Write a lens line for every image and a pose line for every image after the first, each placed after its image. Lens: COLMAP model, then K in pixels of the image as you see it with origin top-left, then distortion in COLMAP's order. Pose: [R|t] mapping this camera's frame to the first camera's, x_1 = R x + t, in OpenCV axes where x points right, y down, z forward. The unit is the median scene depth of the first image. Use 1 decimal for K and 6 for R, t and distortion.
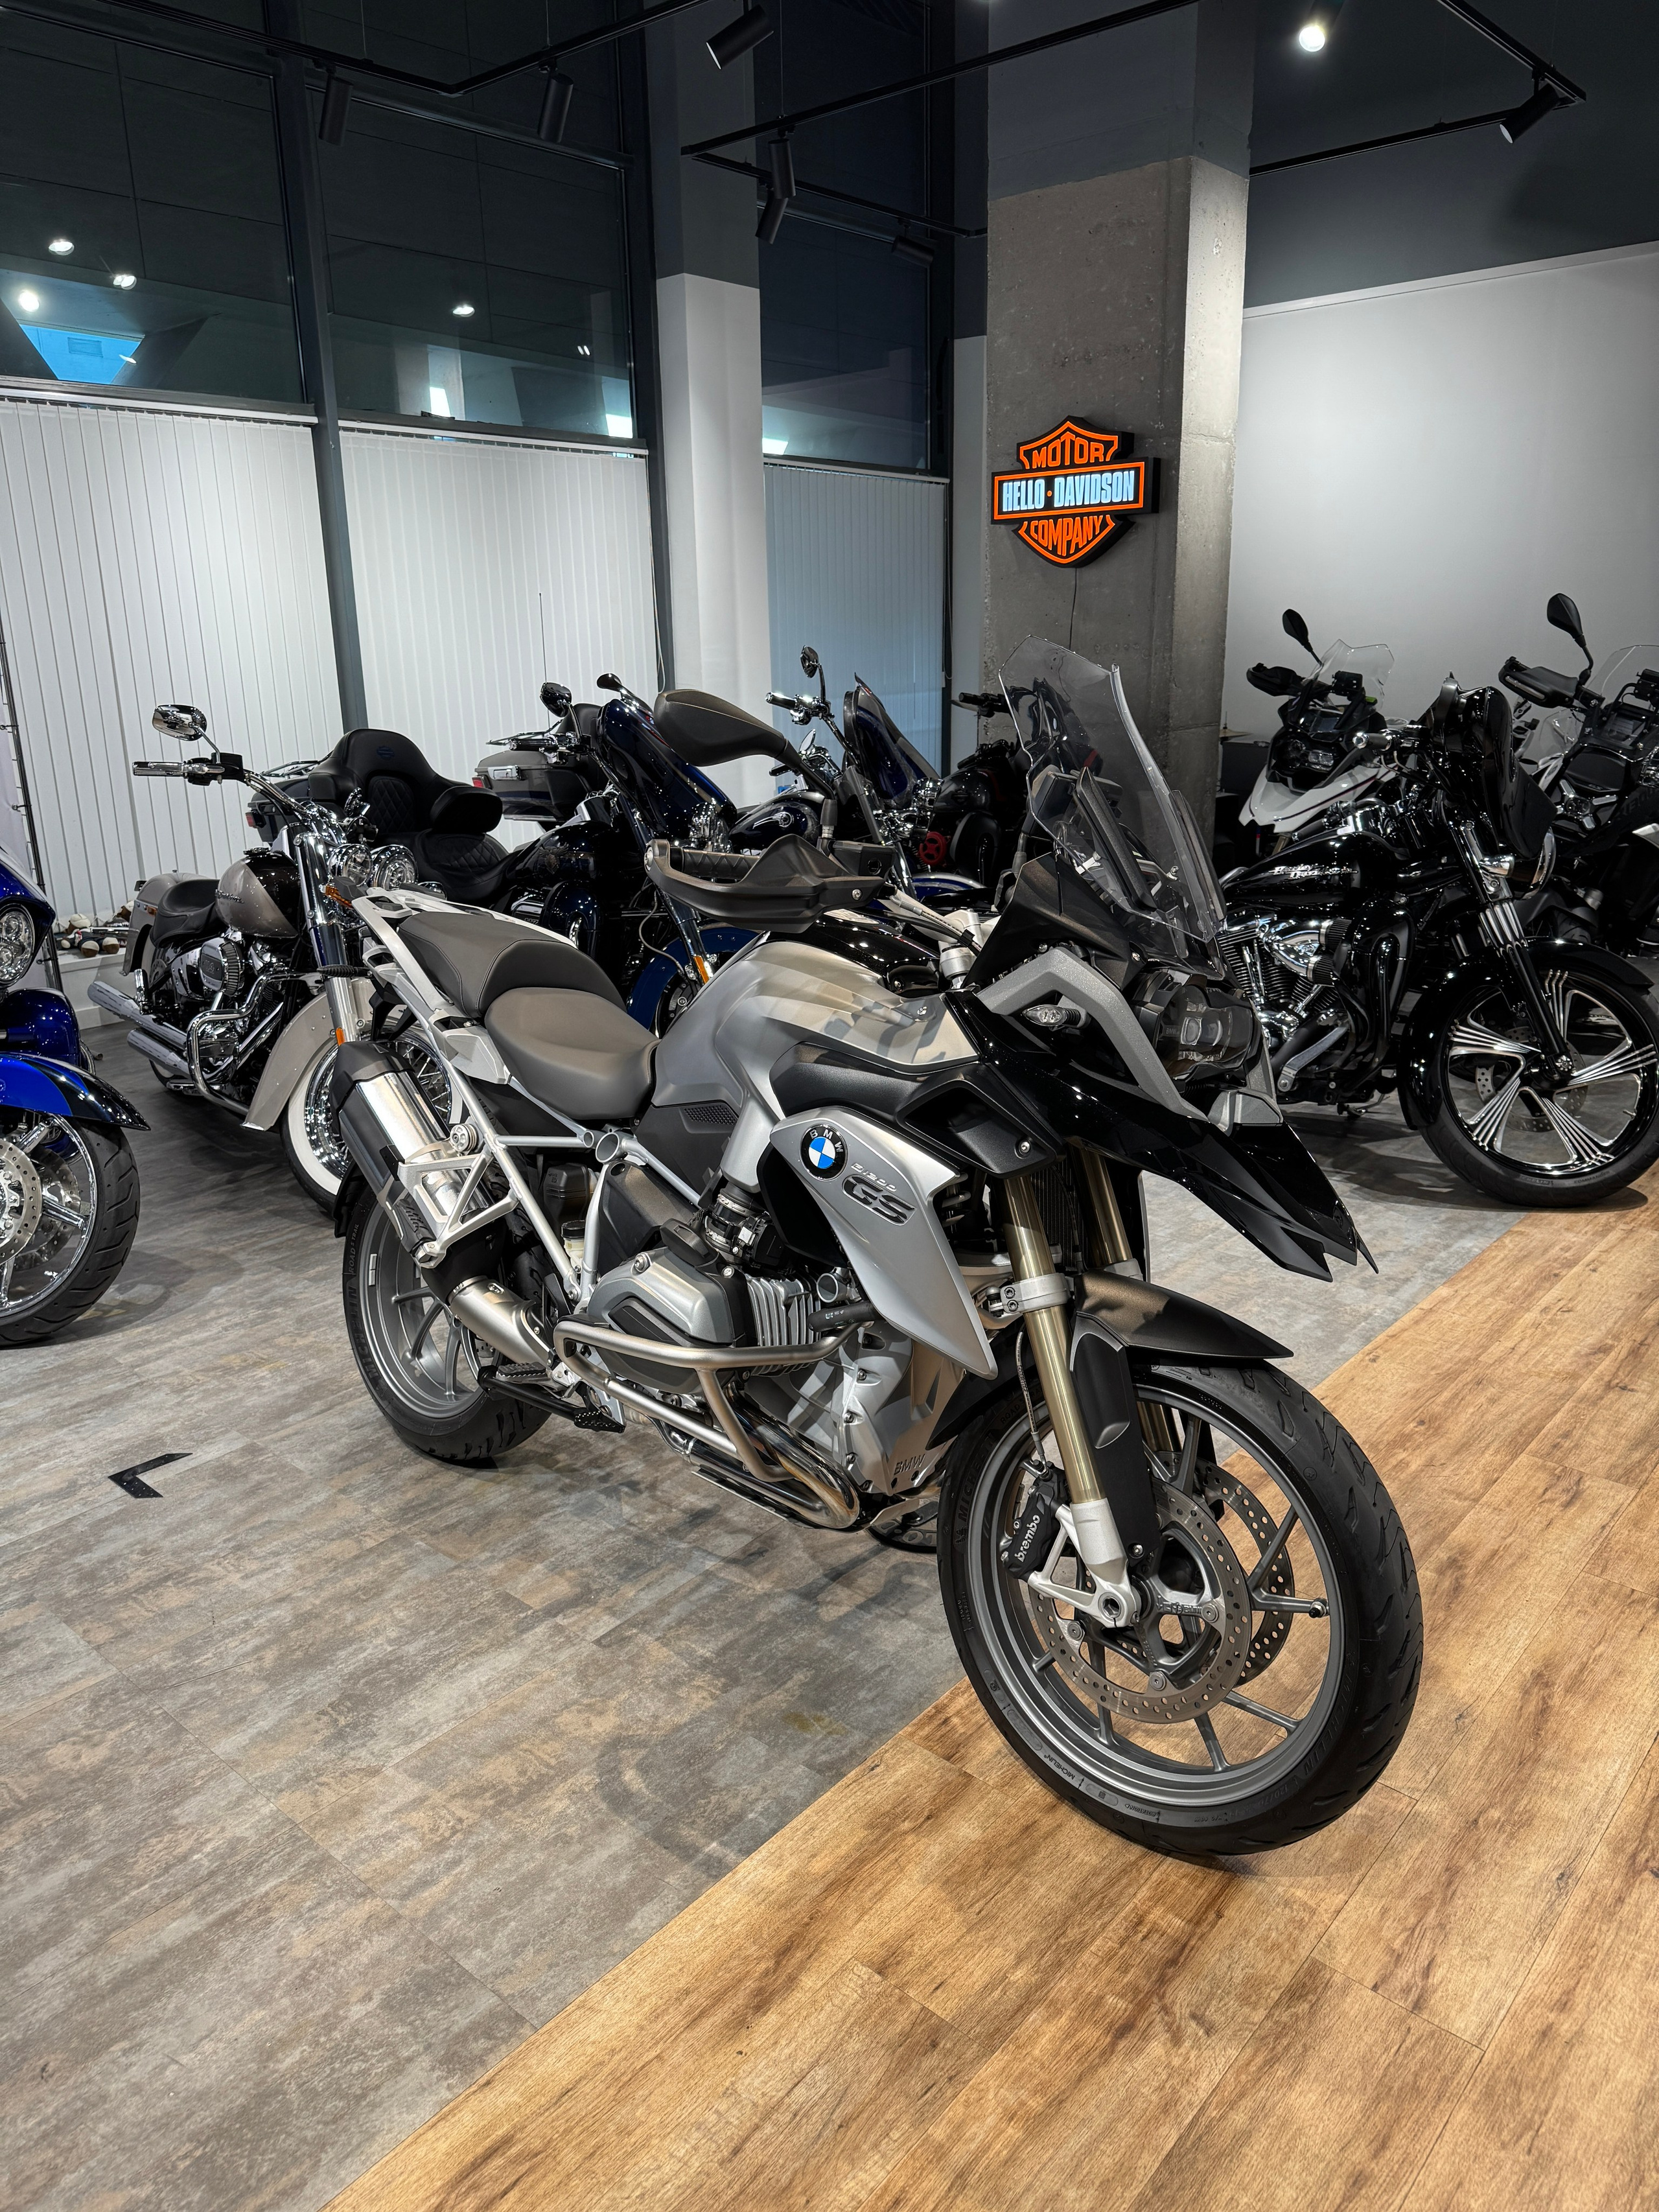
lens RADIAL K [[1569.0, 0, 830.2], [0, 1569.0, 1077.8], [0, 0, 1]] dist [0.033603, -0.045785]
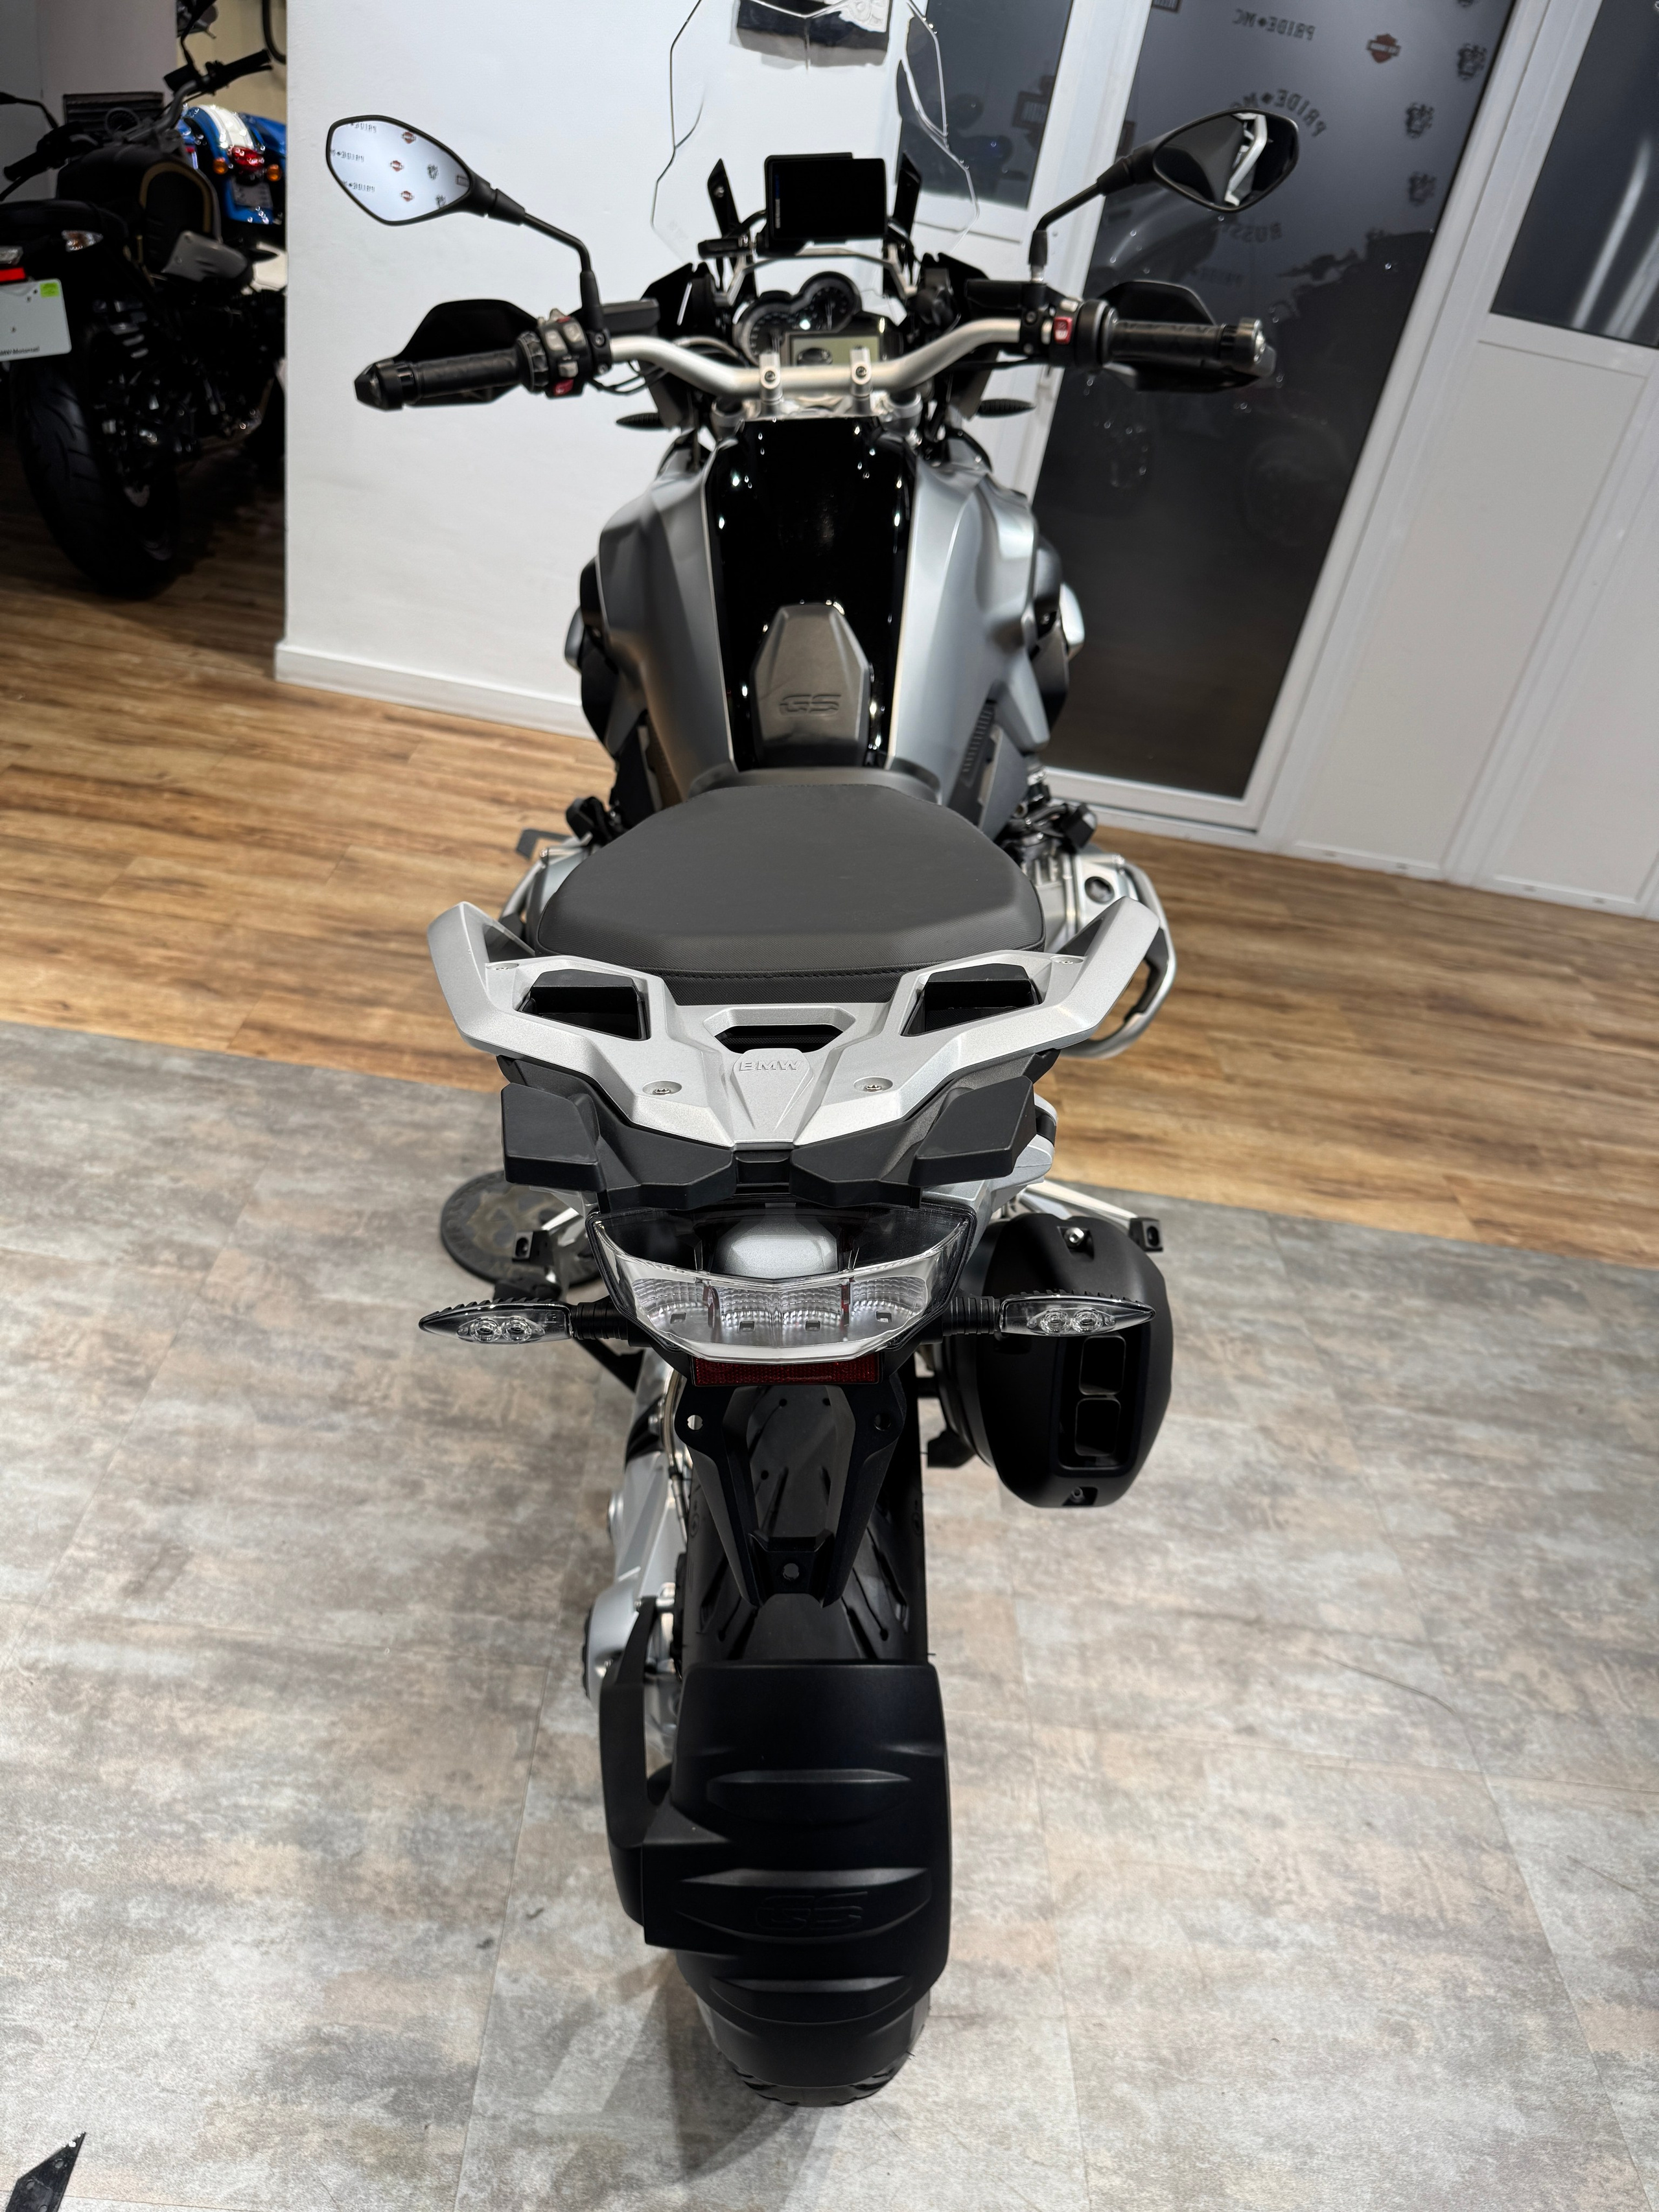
lens RADIAL K [[1569.0, 0, 818.4], [0, 1569.0, 1115.0], [0, 0, 1]] dist [0.033603, -0.045785]
pose [[-0.650961, -0.492219, 0.577902, -0.431510], [0.042846, 0.736250, 0.675352, -0.276539], [-0.757901, 0.464389, -0.458180, 1.172822]]
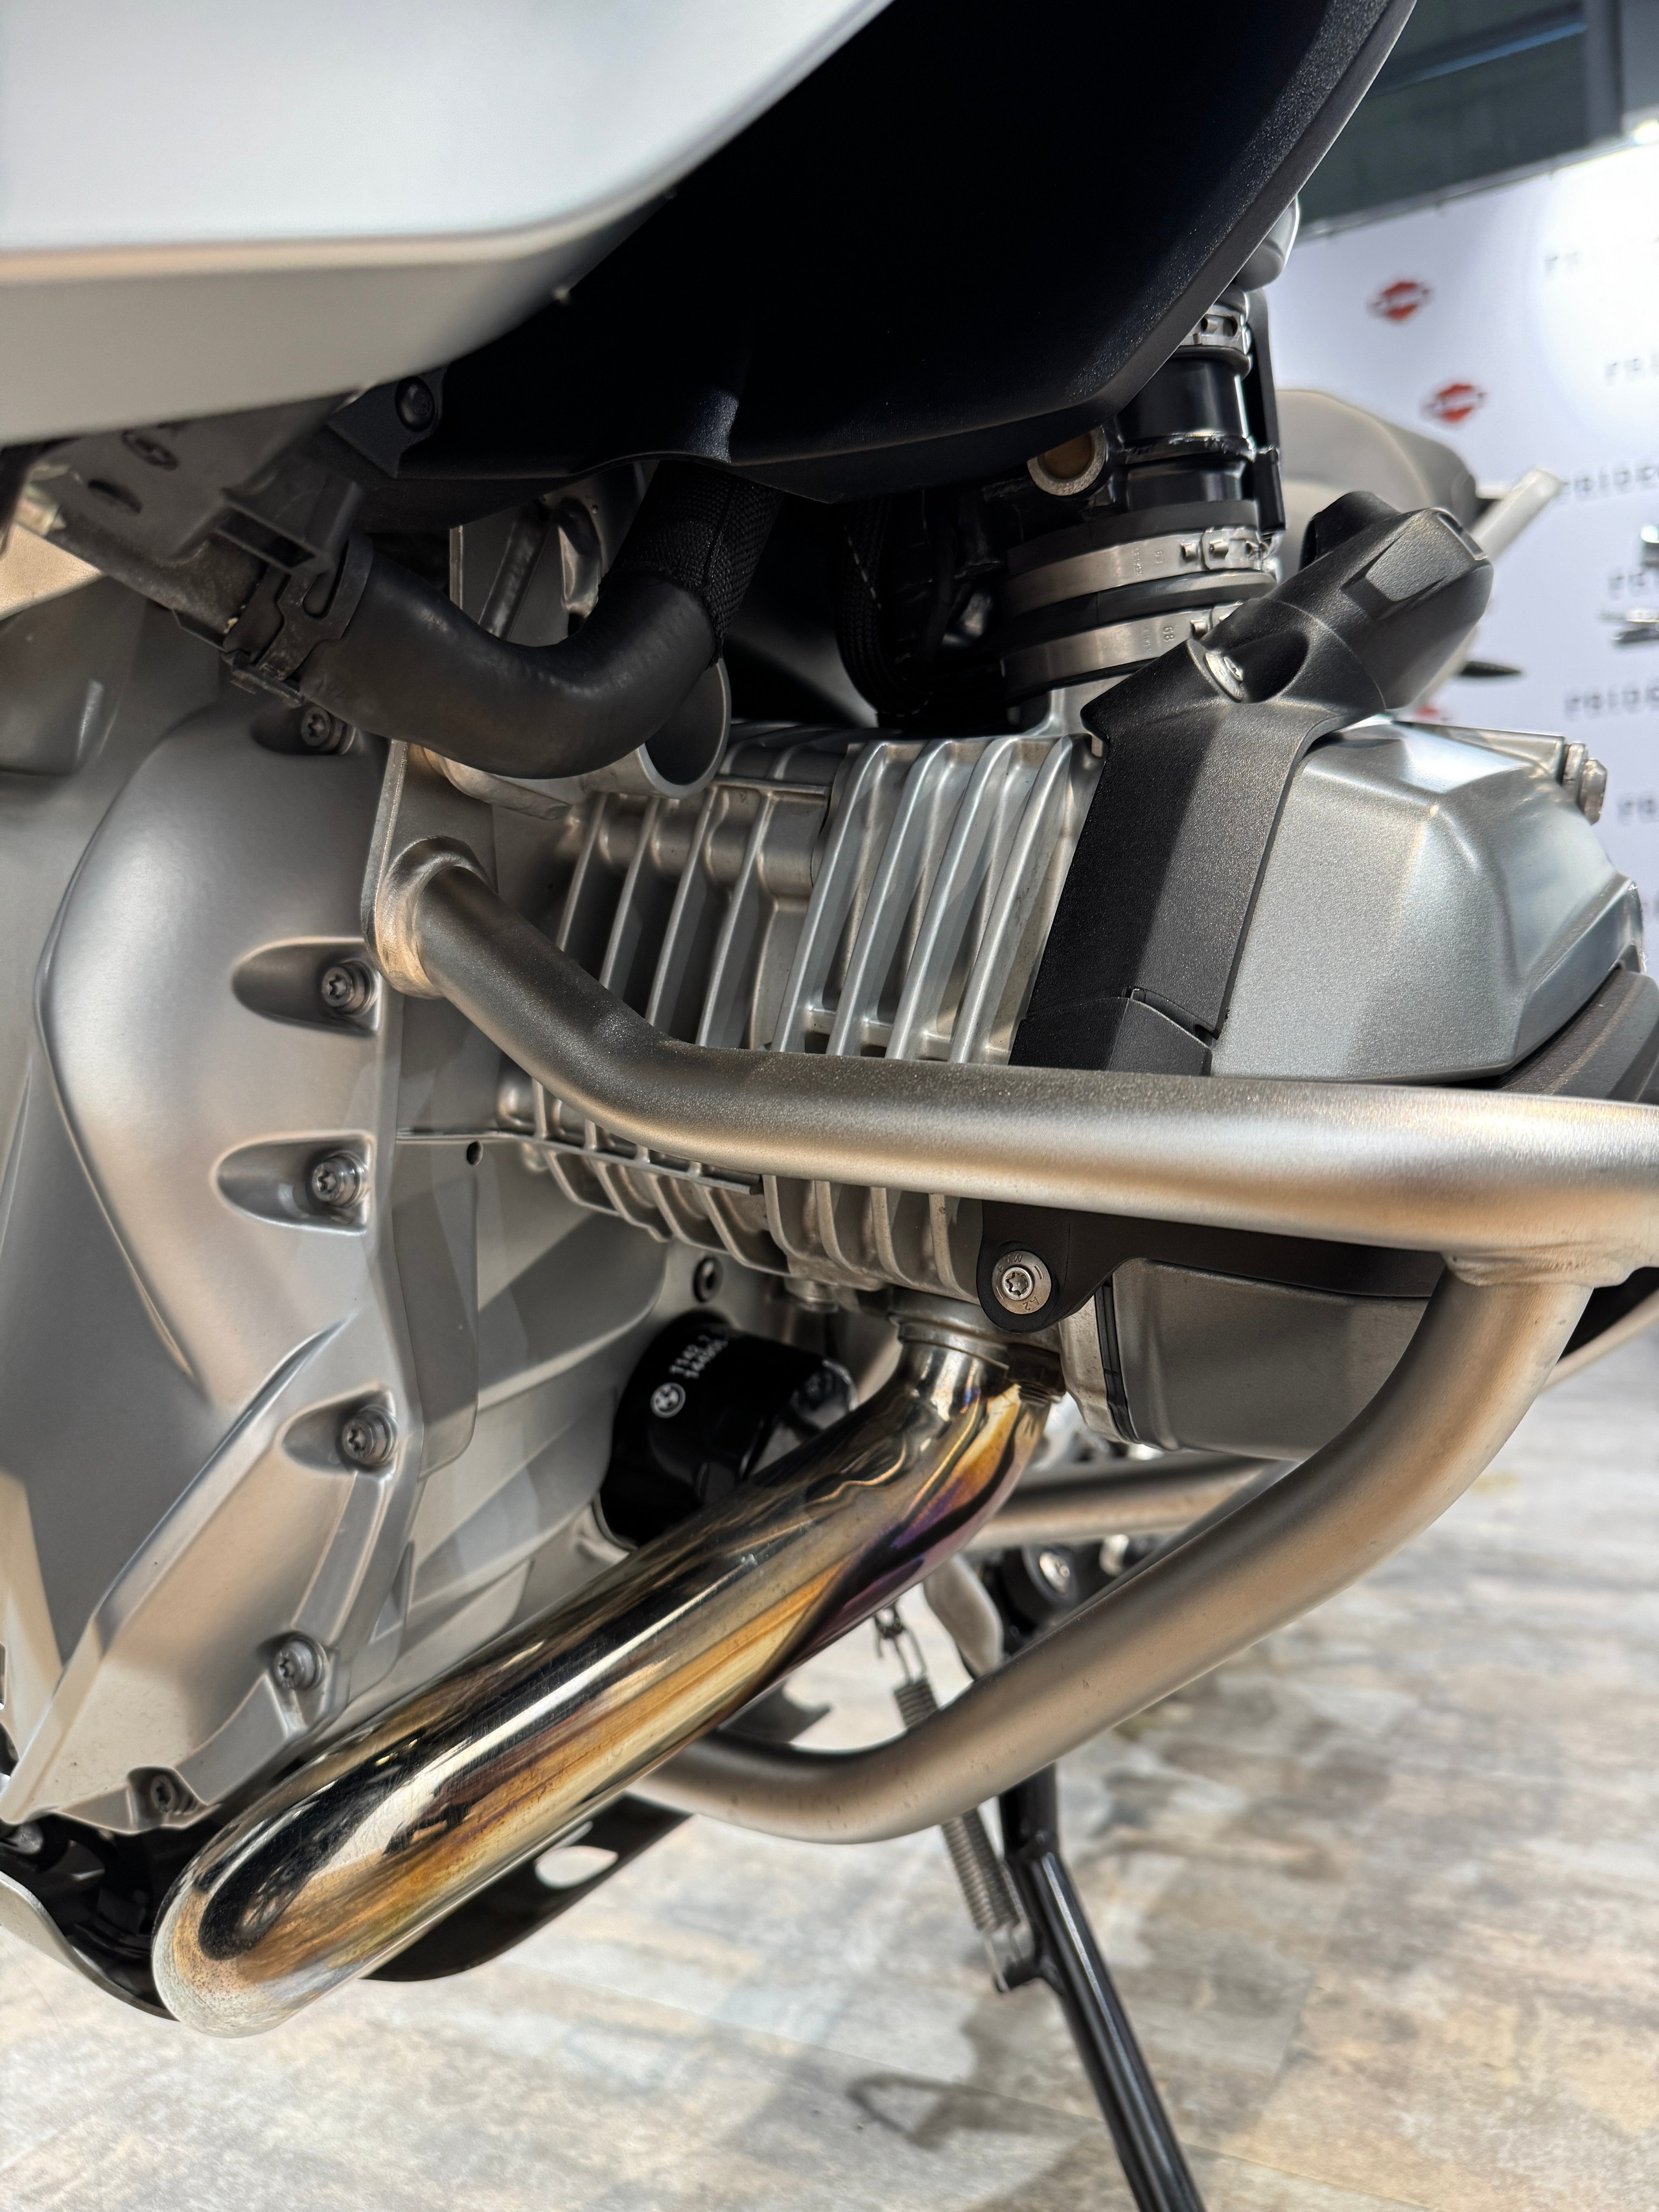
lens RADIAL K [[1569.0, 0, 889.7], [0, 1569.0, 1127.2], [0, 0, 1]] dist [0.033603, -0.045785]
pose [[0.265103, 0.024355, -0.963913, 0.197876], [-0.232708, 0.971746, -0.039448, 0.134631], [0.935718, 0.234768, 0.263280, 0.819467]]
